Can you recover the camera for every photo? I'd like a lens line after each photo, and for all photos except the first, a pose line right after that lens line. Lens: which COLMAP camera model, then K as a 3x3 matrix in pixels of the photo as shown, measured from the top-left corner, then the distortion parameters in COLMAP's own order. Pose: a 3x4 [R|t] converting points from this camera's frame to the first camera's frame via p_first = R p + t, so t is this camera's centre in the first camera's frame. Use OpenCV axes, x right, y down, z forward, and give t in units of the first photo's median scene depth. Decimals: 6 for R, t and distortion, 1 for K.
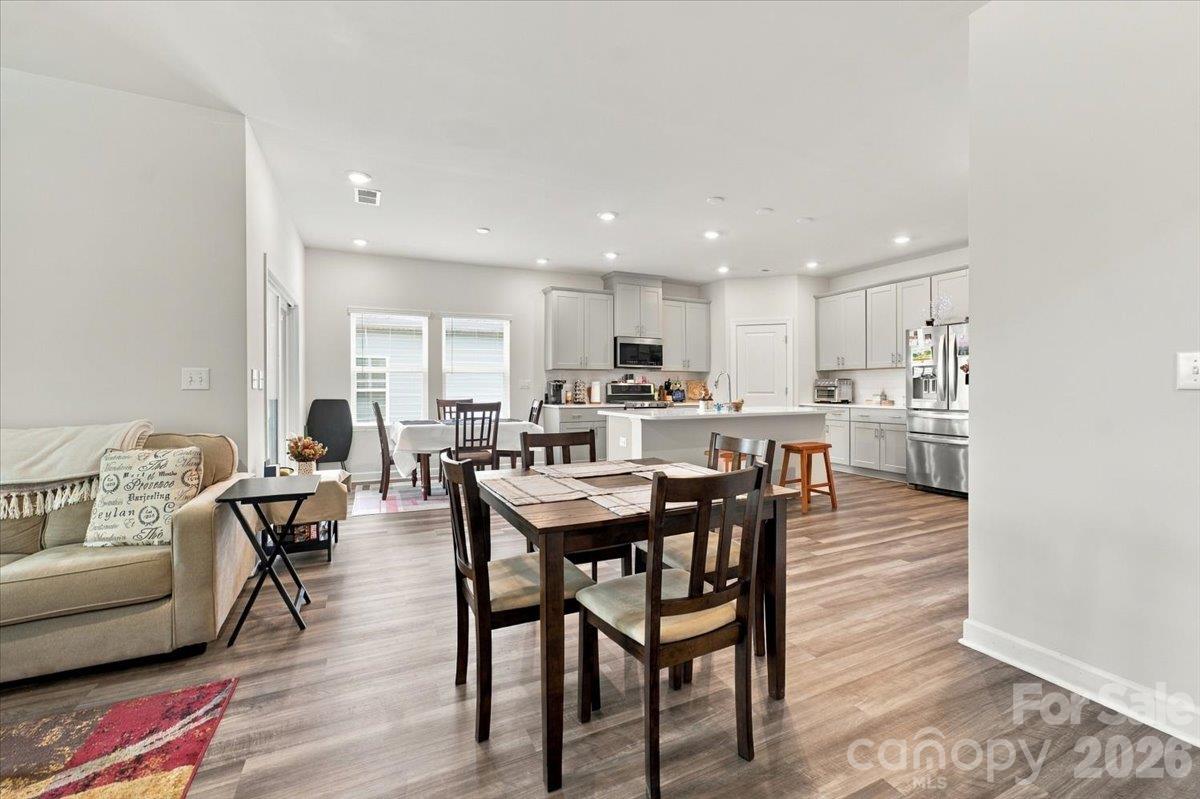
lens RADIAL K [[490.0, 0, 601.5], [0, 490.0, 389.2], [0, 0, 1]] dist [0.003538, 0.000626]
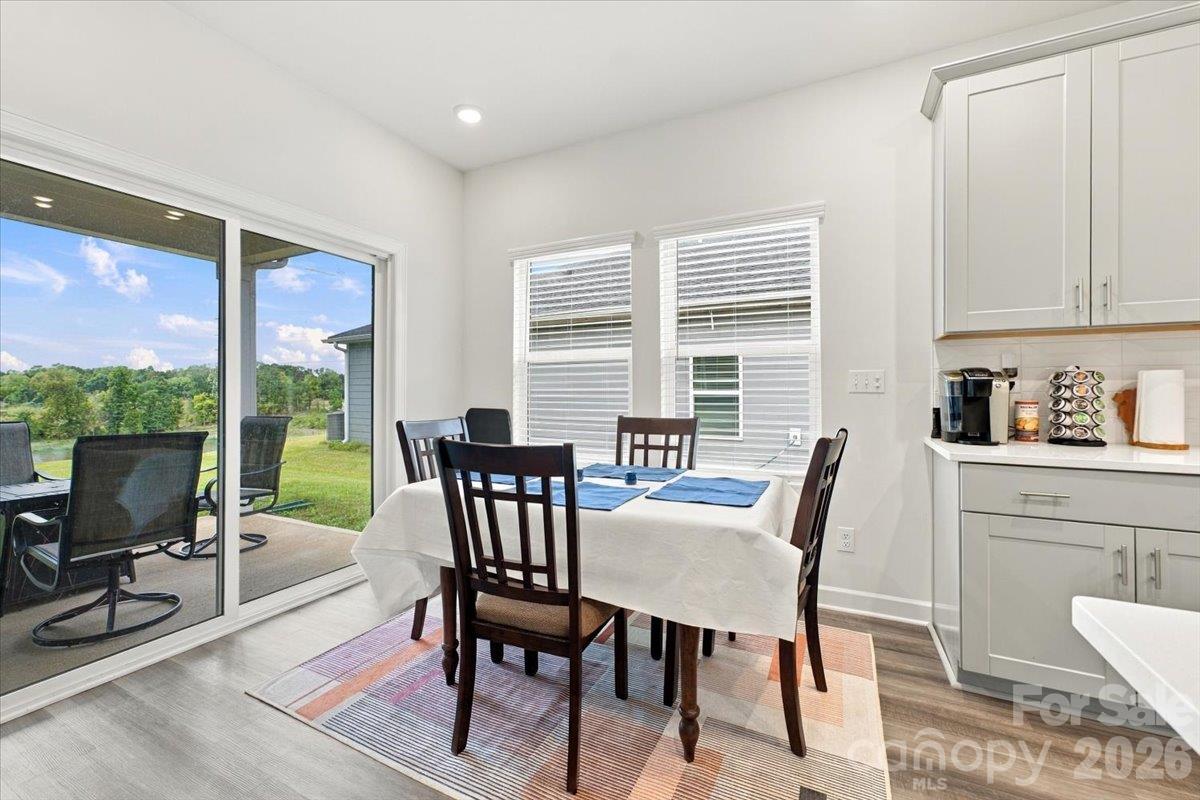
lens RADIAL K [[490.0, 0, 601.5], [0, 490.0, 389.7], [0, 0, 1]] dist [0.003538, 0.000626]
pose [[0.631258, -0.000348, -0.775573, 0.014012], [-0.003940, 0.999986, -0.003655, -0.003455], [0.775563, 0.005363, 0.631247, 1.297861]]
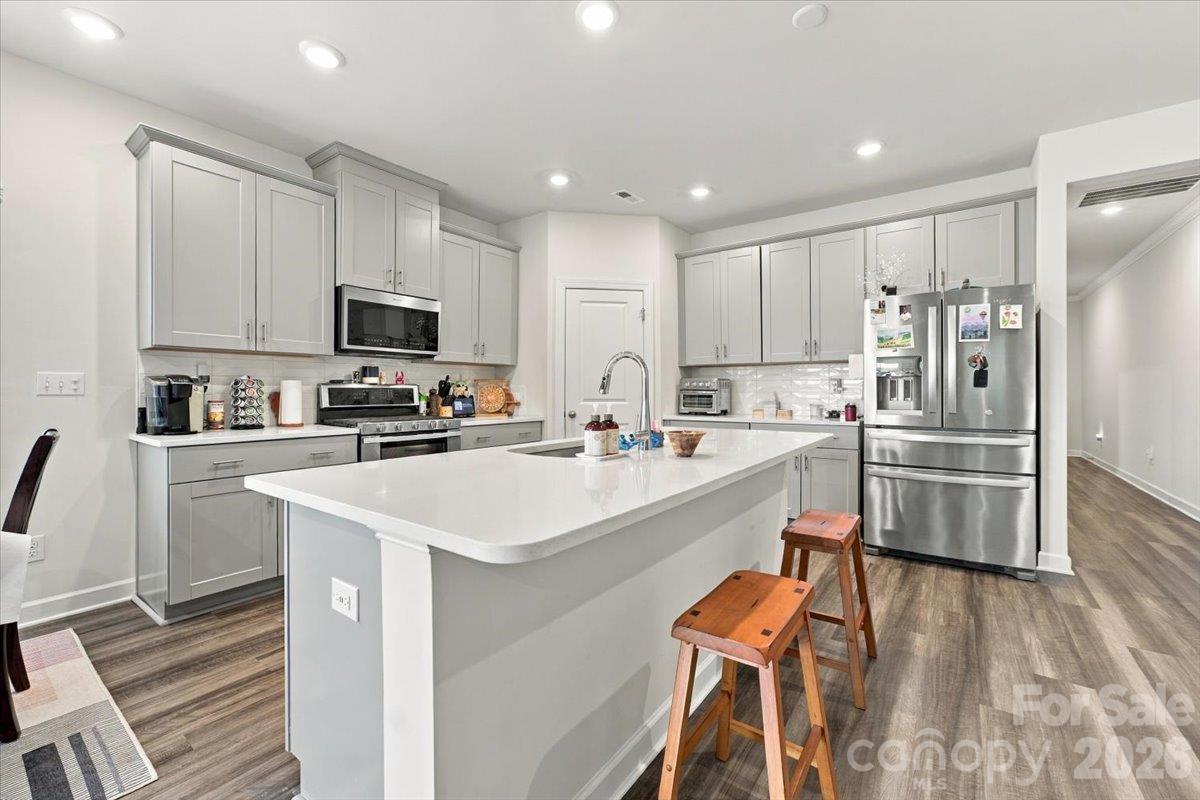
lens RADIAL K [[490.0, 0, 601.5], [0, 490.0, 389.7], [0, 0, 1]] dist [0.003538, 0.000626]
pose [[0.874945, 0.001065, 0.484221, 0.048689], [0.002876, 0.999969, -0.007396, -0.003638], [-0.484214, 0.007863, 0.874914, 0.999981]]
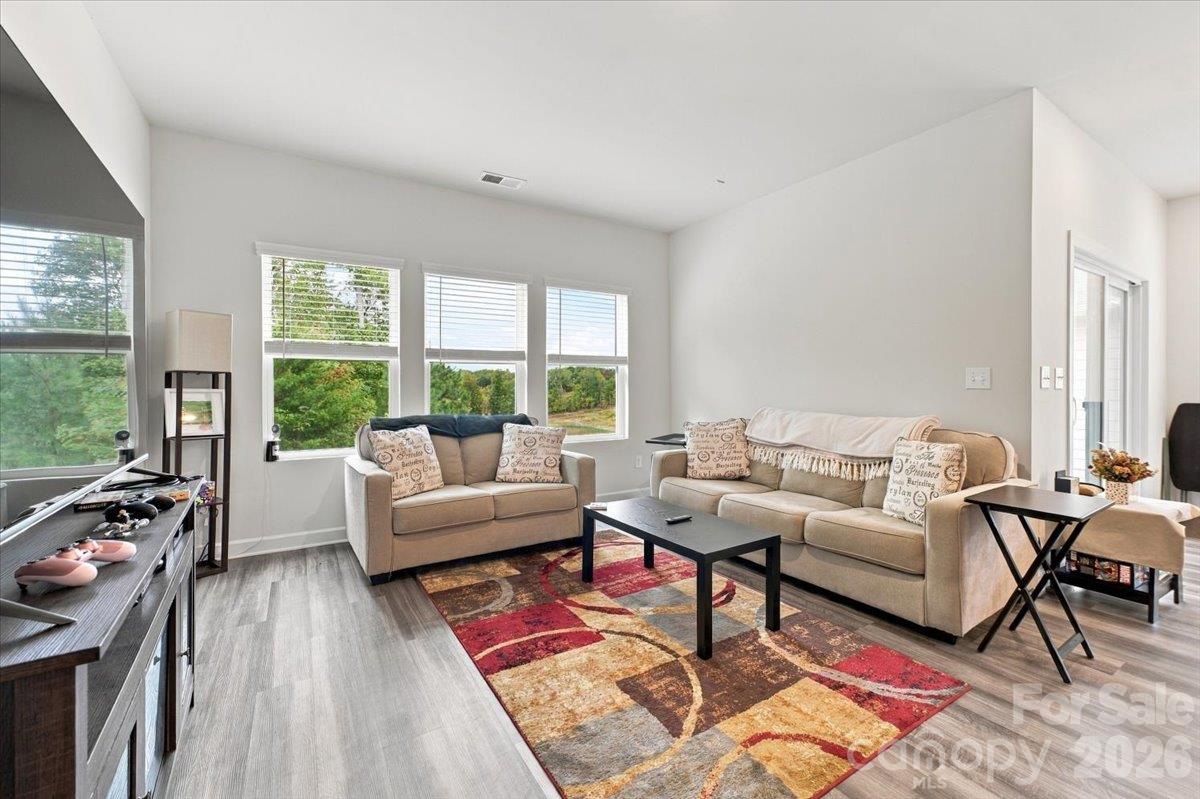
lens RADIAL K [[490.0, 0, 601.5], [0, 490.0, 389.2], [0, 0, 1]] dist [0.003538, 0.000626]
pose [[0.120570, 0.005371, -0.992690, 0.068341], [-0.004385, 0.999978, 0.004878, -0.000007], [0.992695, 0.003765, 0.120591, 0.080382]]
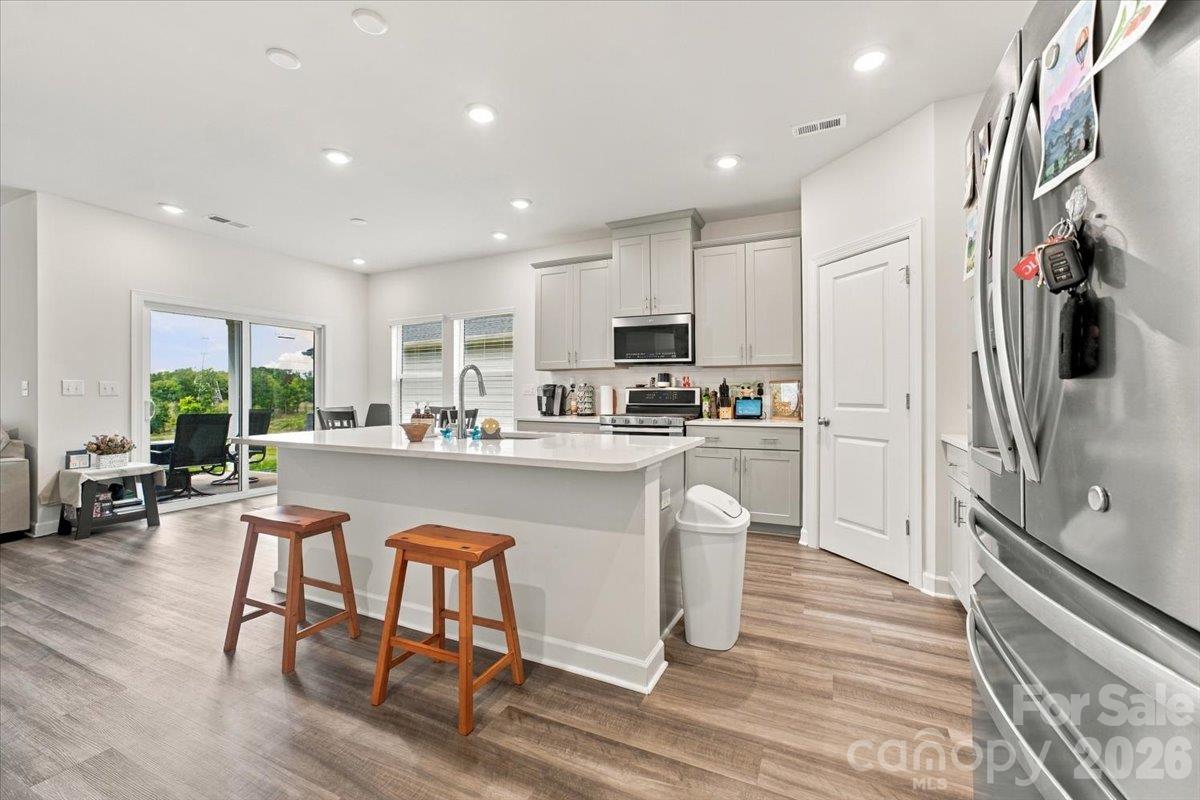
lens RADIAL K [[487.3, 0, 595.9], [0, 487.3, 392.8], [0, 0, 1]] dist [0.018782, 0.000154]
pose [[0.638789, -0.000686, -0.769382, 1.165980], [-0.001613, 0.999996, -0.002232, -0.007162], [0.769380, 0.002667, 0.638785, 1.180739]]
